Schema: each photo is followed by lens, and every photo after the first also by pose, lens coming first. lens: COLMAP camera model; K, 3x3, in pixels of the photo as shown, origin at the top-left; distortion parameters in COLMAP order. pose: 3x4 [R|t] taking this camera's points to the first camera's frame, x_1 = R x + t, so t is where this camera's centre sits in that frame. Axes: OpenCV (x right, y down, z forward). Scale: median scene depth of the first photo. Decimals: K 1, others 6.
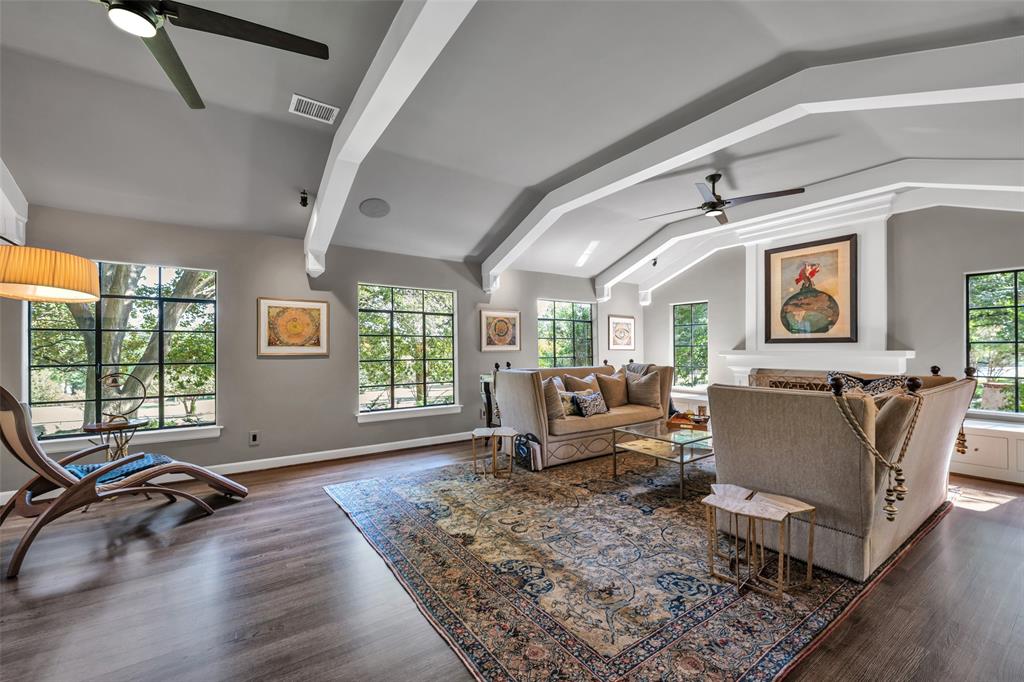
lens RADIAL K [[406.4, 0, 505.2], [0, 406.4, 347.1], [0, 0, 1]] dist [0.001657, -0.000130]
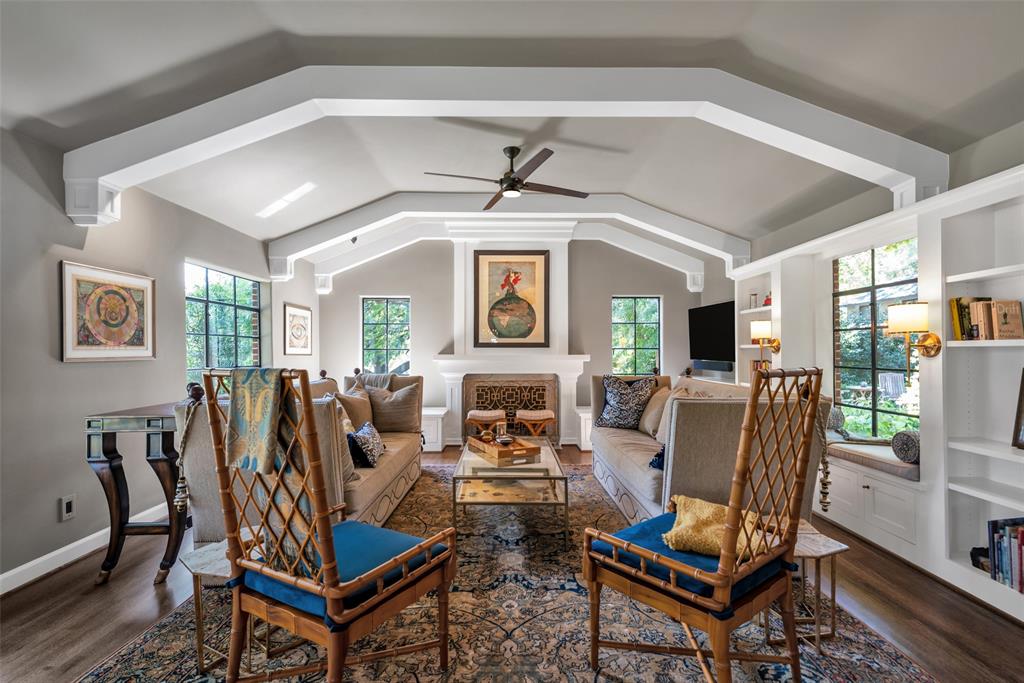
lens RADIAL K [[447.5, 0, 507.8], [0, 447.5, 346.6], [0, 0, 1]] dist [0.019177, -0.000545]
pose [[0.561002, 0.011239, 0.827738, -0.194493], [-0.004517, 0.999935, -0.010516, -0.000283], [-0.827802, 0.002160, 0.561016, 0.363284]]
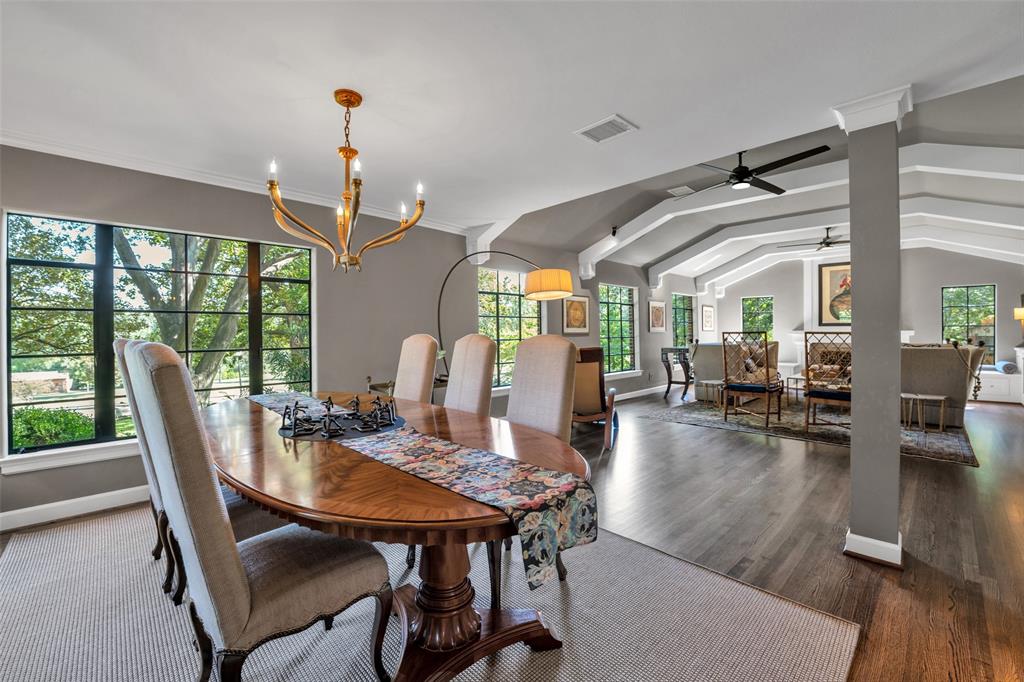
lens RADIAL K [[417.5, 0, 517.7], [0, 417.5, 333.9], [0, 0, 1]] dist [-0.010004, -0.000235]
pose [[0.982177, -0.002114, 0.187949, -0.787946], [0.000087, 0.999942, 0.010793, 0.003040], [-0.187961, -0.010585, 0.982119, -0.322754]]
